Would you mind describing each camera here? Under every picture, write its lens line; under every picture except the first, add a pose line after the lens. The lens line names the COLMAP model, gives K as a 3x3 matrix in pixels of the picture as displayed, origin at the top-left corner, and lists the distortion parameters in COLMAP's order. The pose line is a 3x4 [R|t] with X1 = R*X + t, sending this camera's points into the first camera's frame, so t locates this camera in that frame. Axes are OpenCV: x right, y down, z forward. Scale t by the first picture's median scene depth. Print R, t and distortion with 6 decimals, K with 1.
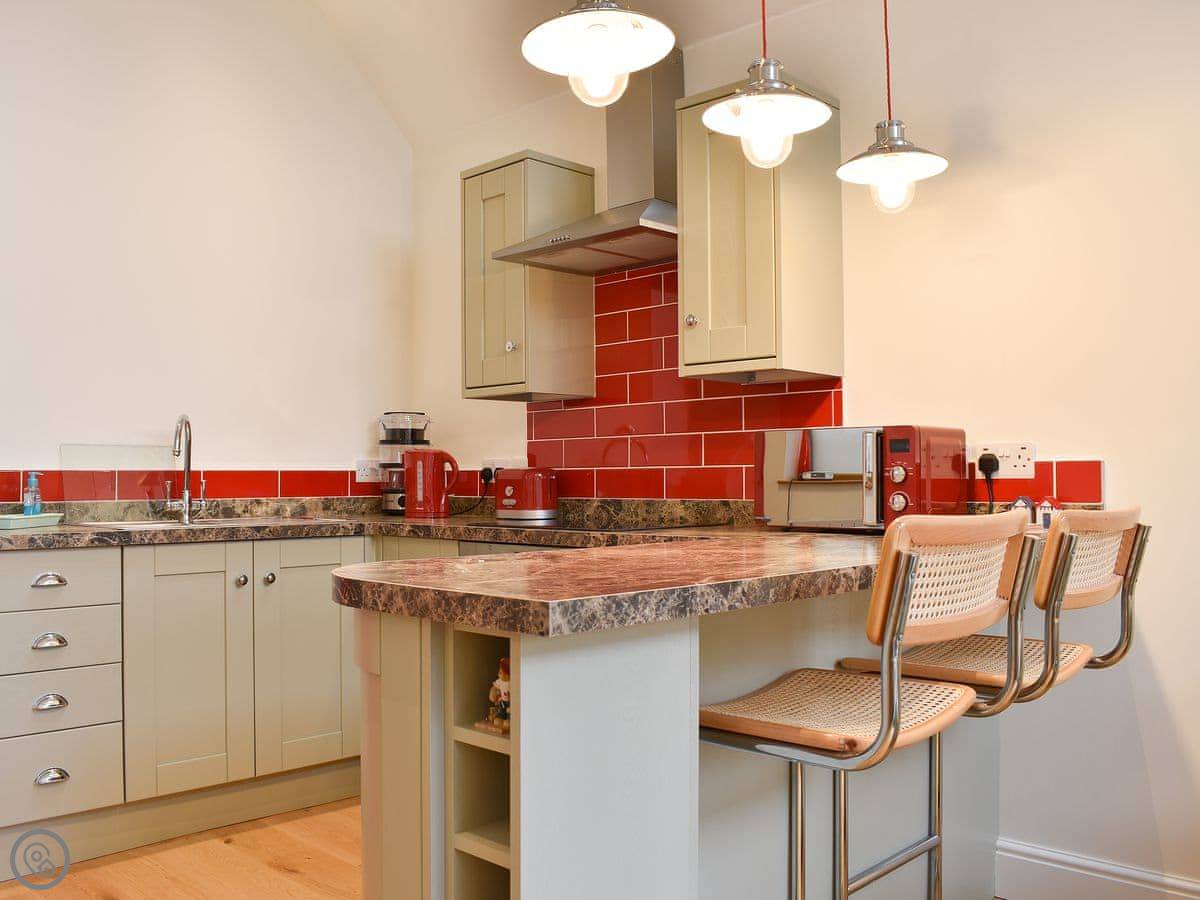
lens RADIAL K [[1004.9, 0, 598.7], [0, 1004.9, 474.5], [0, 0, 1]] dist [-0.085855, -0.003793]
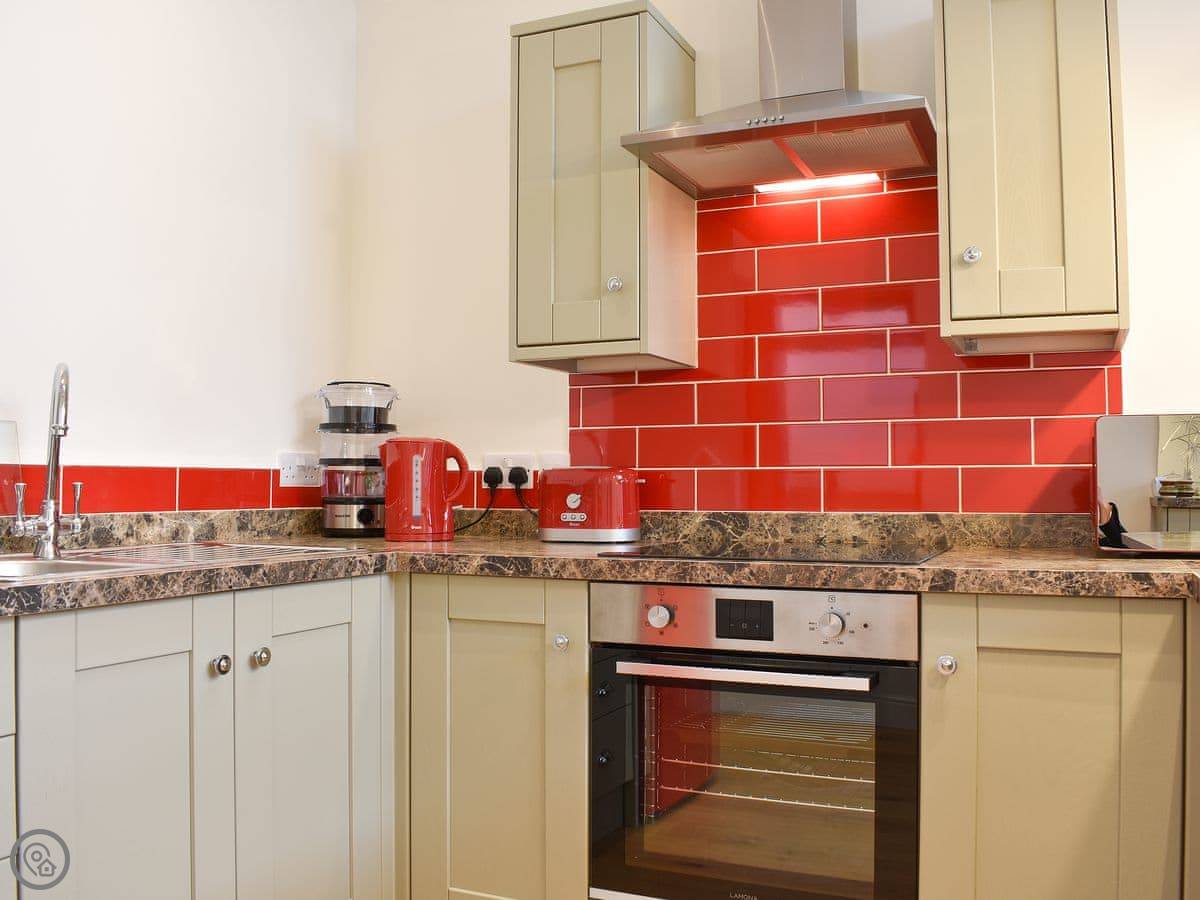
lens RADIAL K [[1032.5, 0, 658.6], [0, 1032.5, 450.1], [0, 0, 1]] dist [-0.074140, 0.011963]
pose [[0.936099, 0.016051, 0.351371, -0.287239], [-0.005575, 0.999510, -0.030807, 0.003404], [-0.351693, 0.026880, 0.935729, 0.335208]]
